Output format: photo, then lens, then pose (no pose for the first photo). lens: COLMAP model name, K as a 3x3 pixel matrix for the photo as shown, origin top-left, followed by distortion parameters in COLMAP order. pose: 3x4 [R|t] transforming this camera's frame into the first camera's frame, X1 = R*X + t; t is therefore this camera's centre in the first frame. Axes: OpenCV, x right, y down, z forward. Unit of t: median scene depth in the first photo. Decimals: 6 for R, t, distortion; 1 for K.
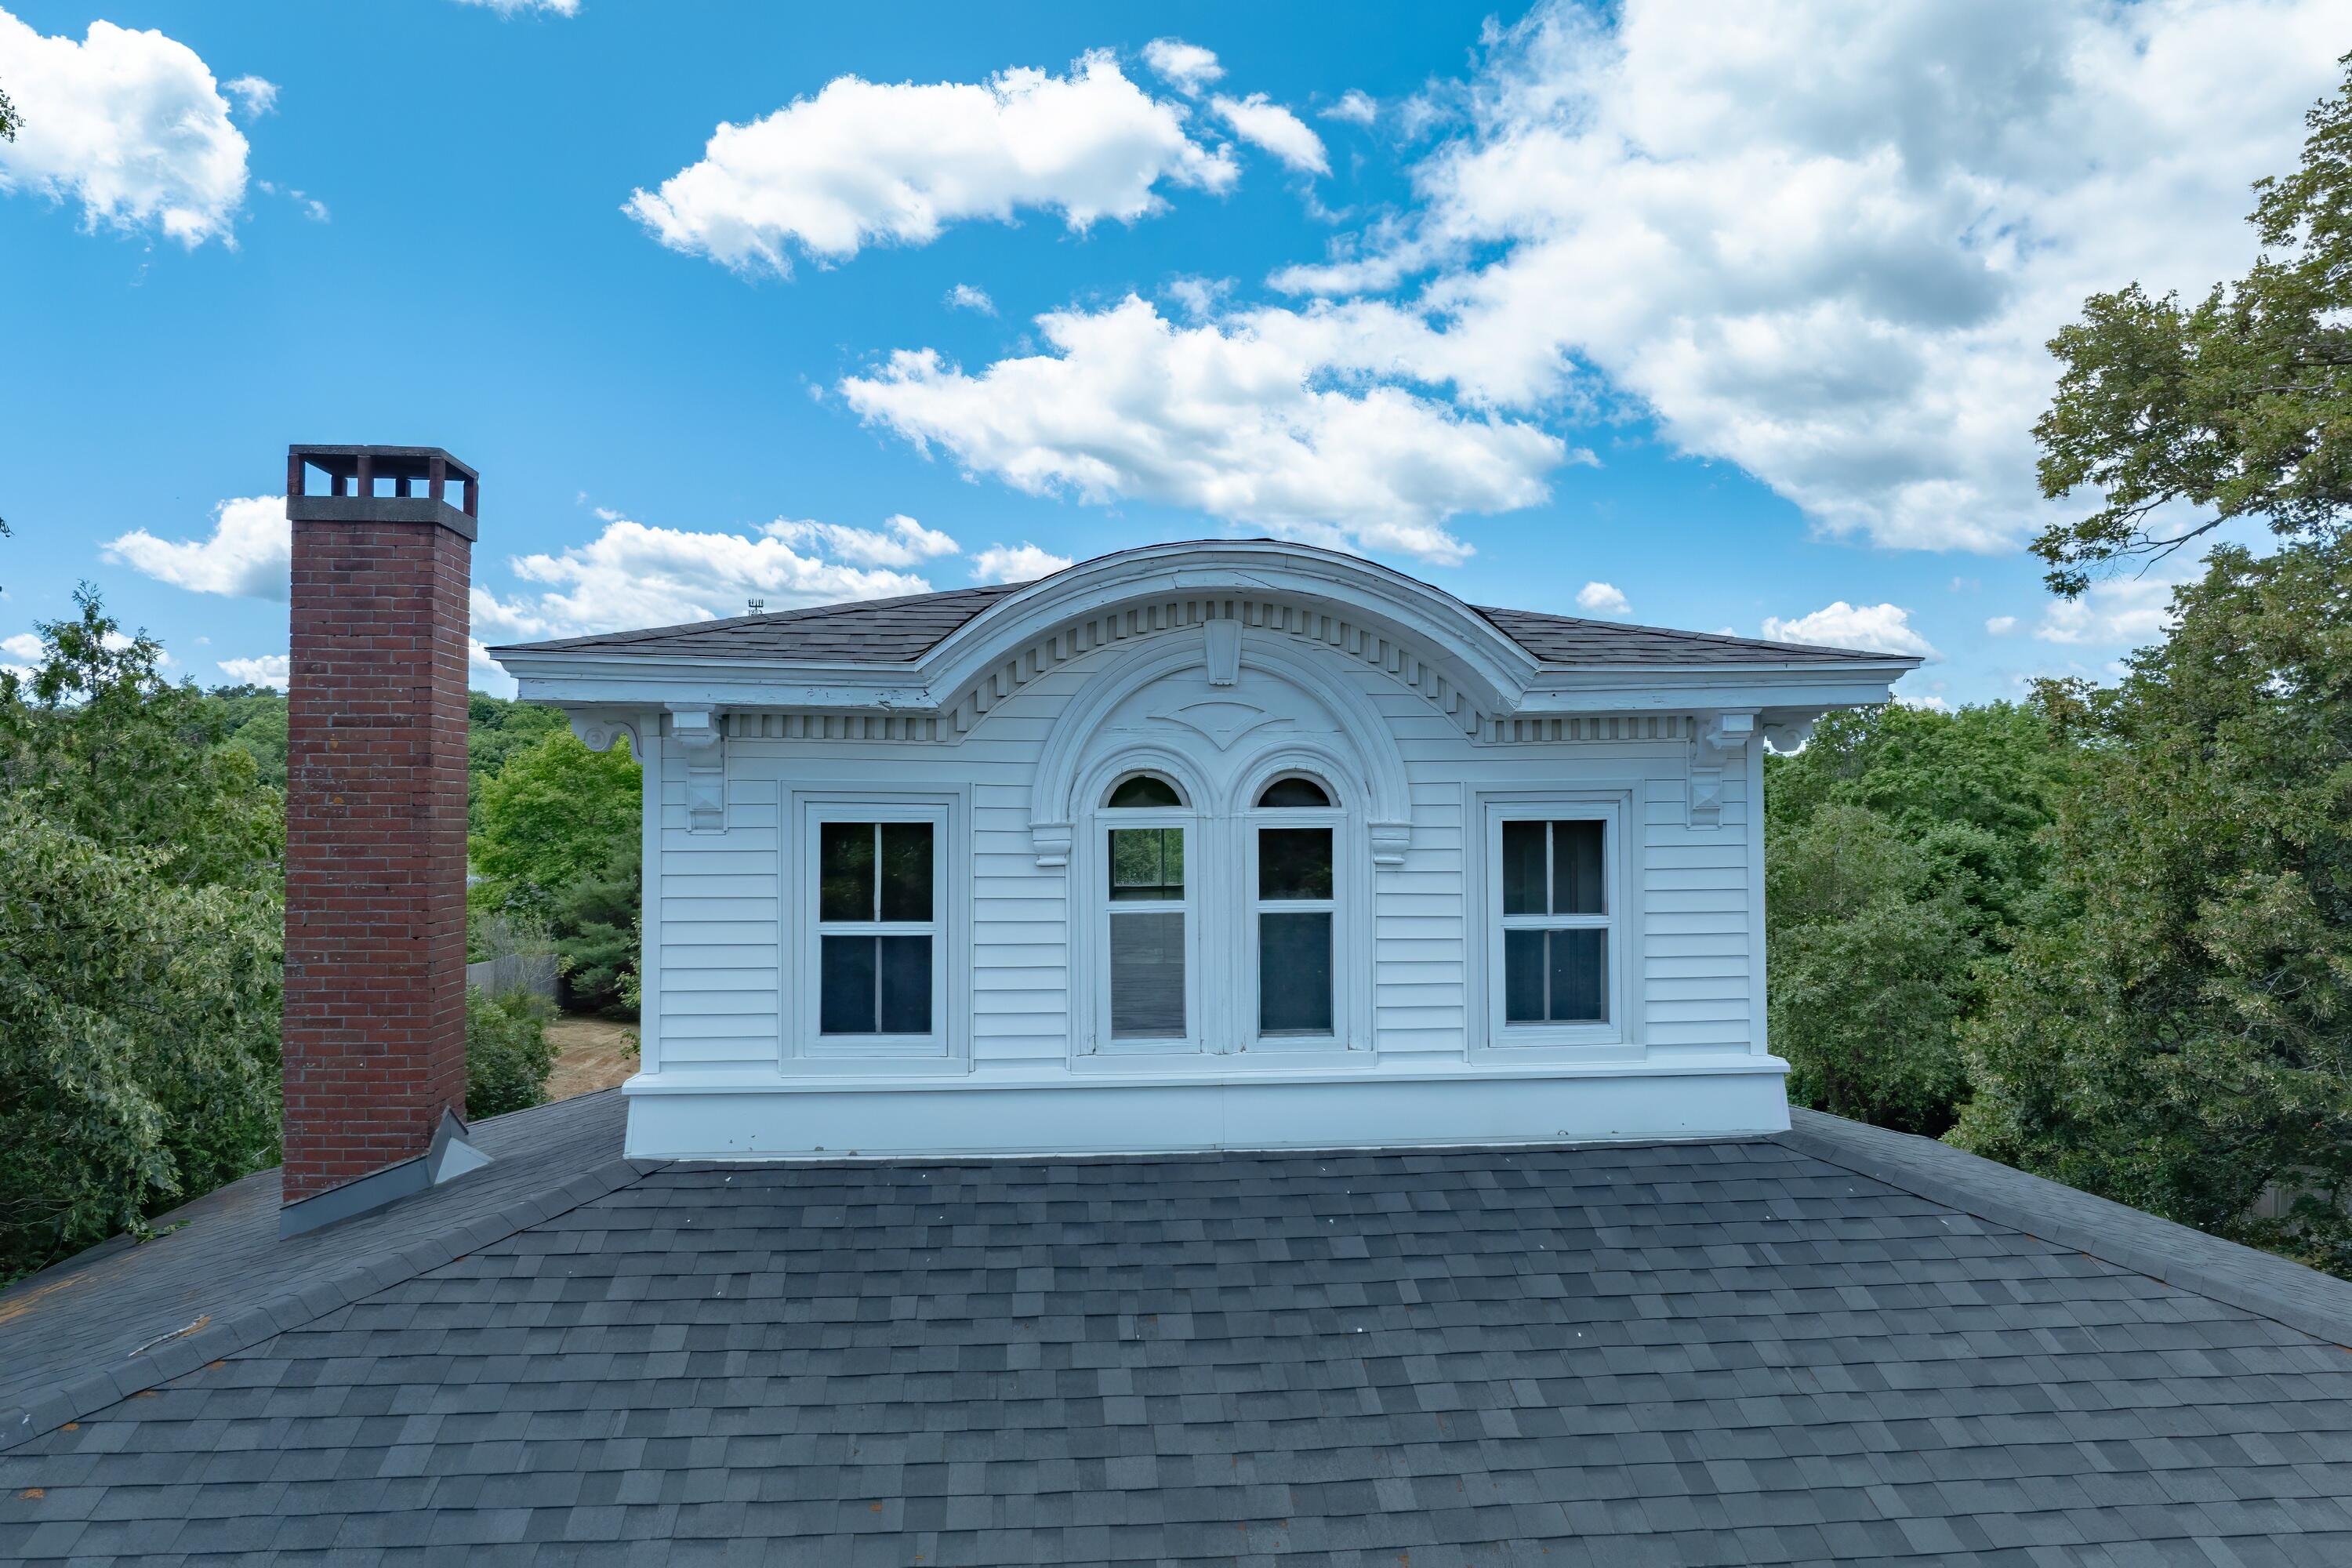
lens RADIAL K [[1597.5, 0, 1211.2], [0, 1597.5, 774.1], [0, 0, 1]] dist [-0.024728, -0.000013]
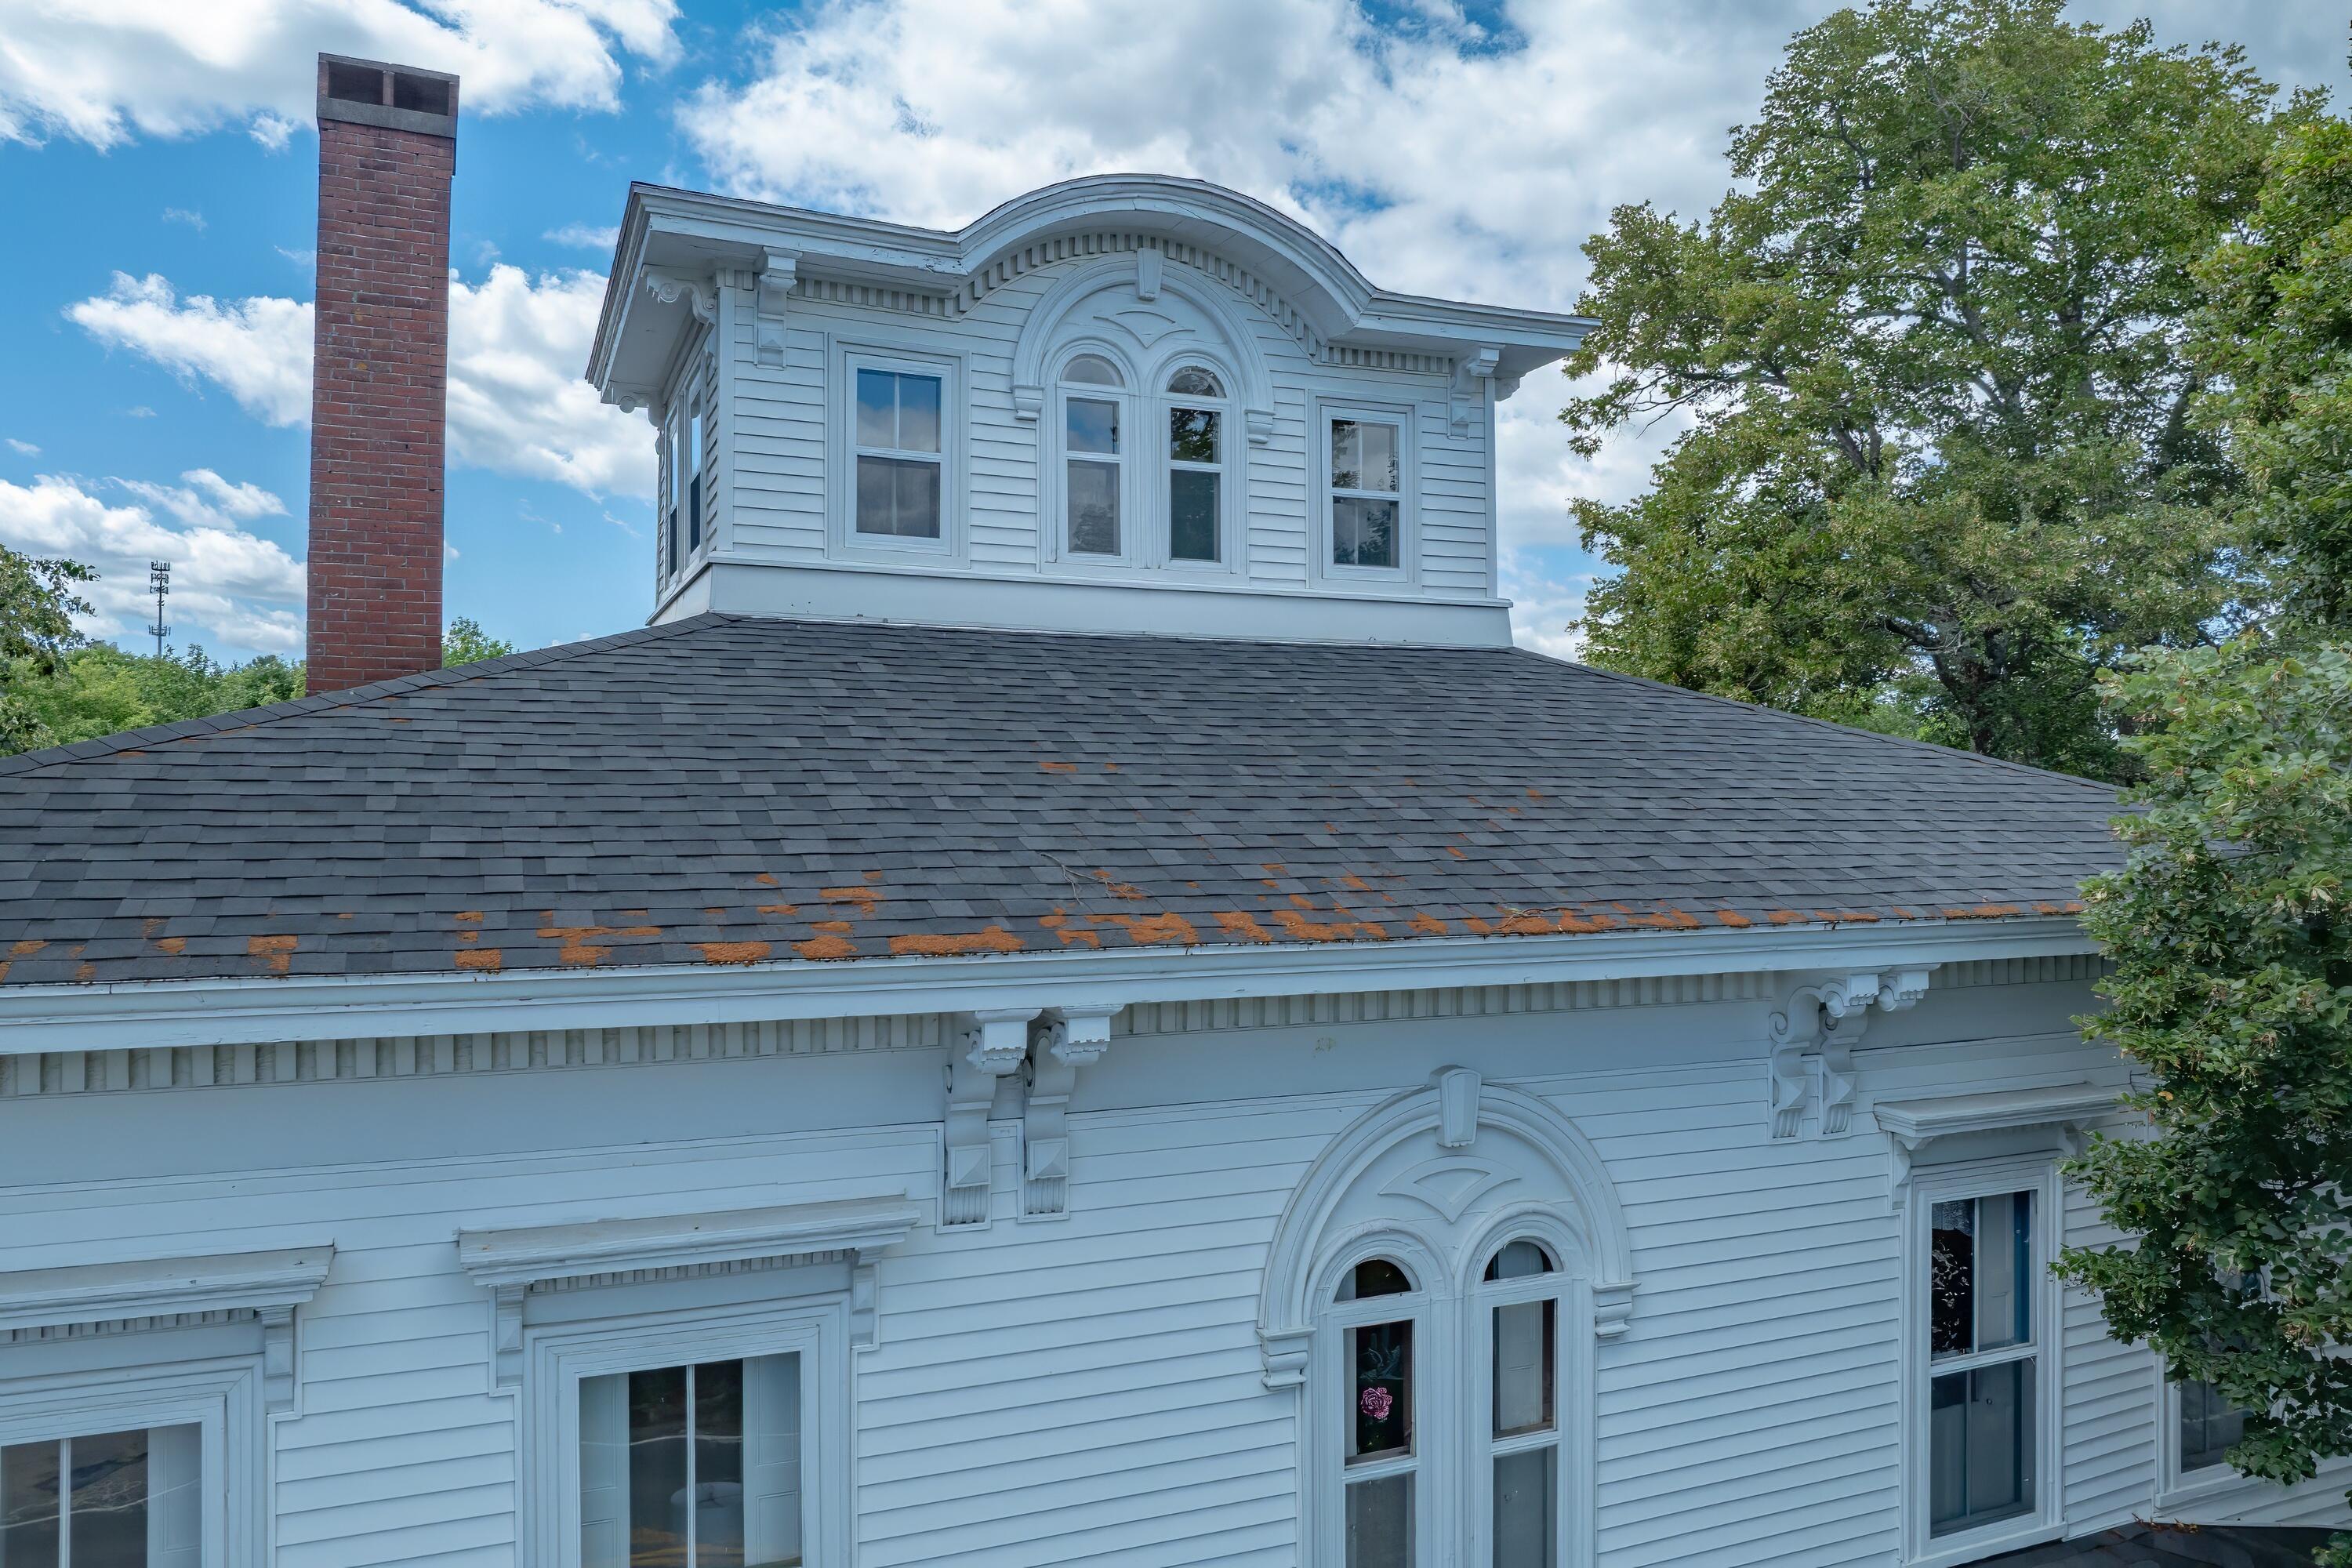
lens RADIAL K [[1614.8, 0, 1176.0], [0, 1614.8, 784.0], [0, 0, 1]] dist [-0.037701, -0.002536]
pose [[0.953800, 0.006659, 0.300367, -0.334058], [-0.008469, 0.999953, 0.004724, 0.309755], [-0.300321, -0.007049, 0.953812, -0.282678]]
